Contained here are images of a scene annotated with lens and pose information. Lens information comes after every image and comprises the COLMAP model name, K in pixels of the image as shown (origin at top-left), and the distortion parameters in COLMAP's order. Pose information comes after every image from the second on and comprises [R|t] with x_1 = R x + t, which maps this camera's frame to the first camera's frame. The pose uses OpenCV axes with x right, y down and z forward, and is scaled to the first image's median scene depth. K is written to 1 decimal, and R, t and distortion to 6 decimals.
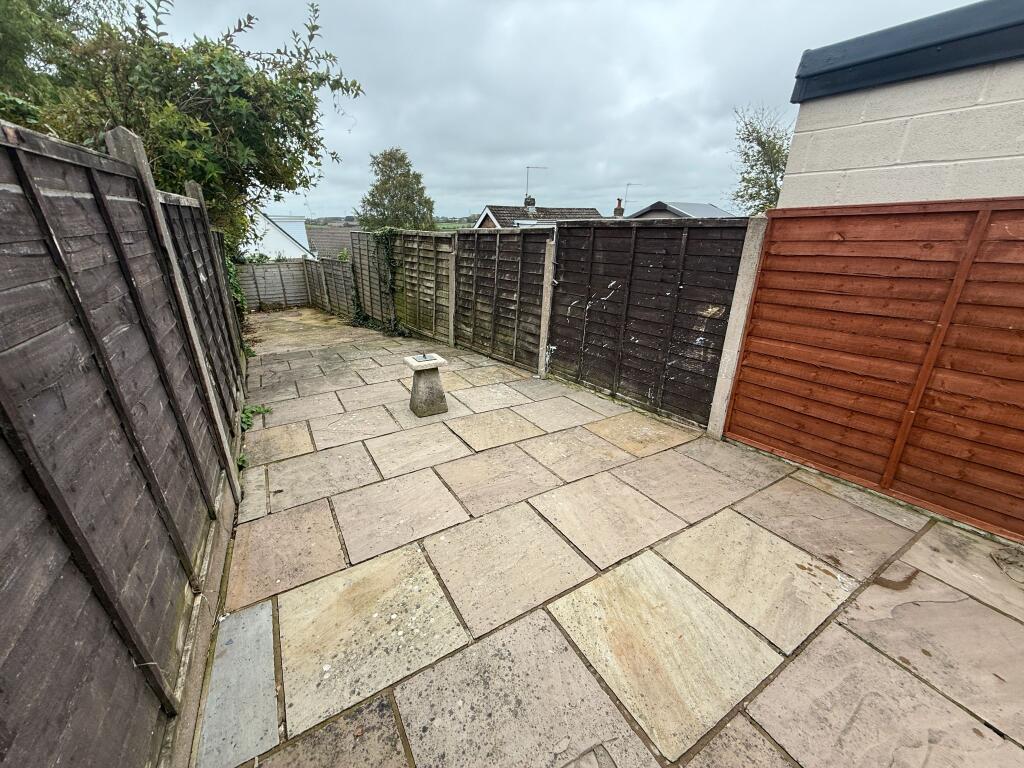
lens RADIAL K [[405.5, 0, 505.3], [0, 405.5, 380.1], [0, 0, 1]] dist [-0.000464, 0.000495]
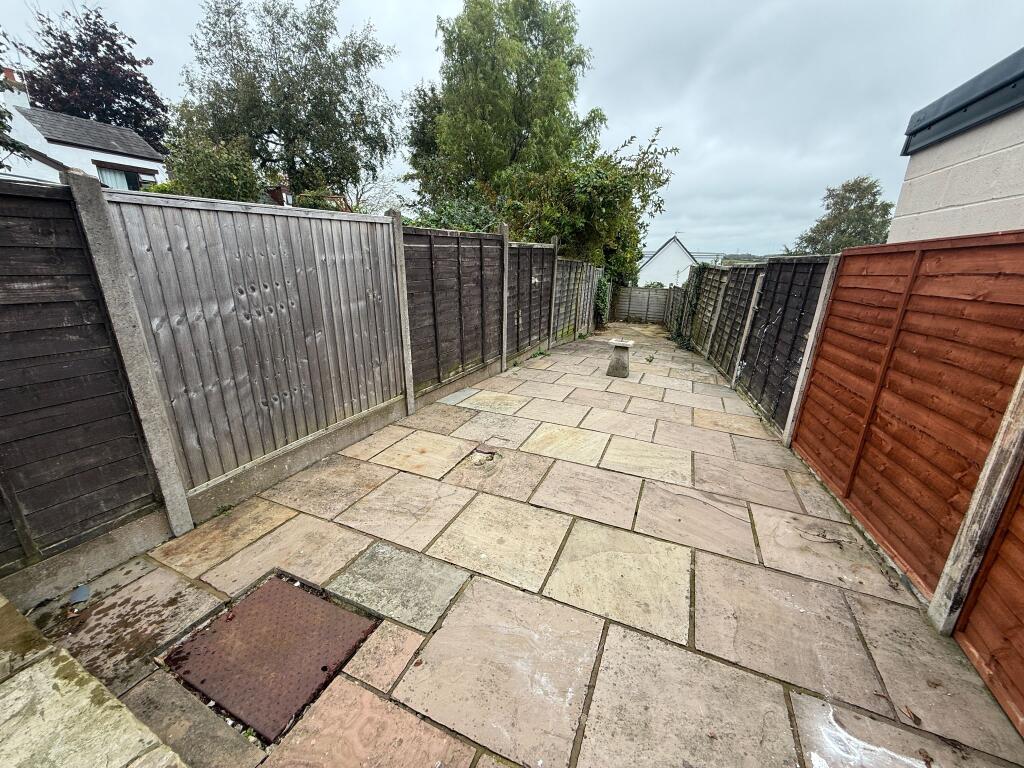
lens RADIAL K [[405.5, 0, 514.5], [0, 405.5, 380.5], [0, 0, 1]] dist [-0.000464, 0.000495]
pose [[0.591587, 0.245331, -0.768009, 0.970746], [-0.305621, 0.949725, 0.067962, 0.136848], [0.746070, 0.194514, 0.636823, -0.344450]]
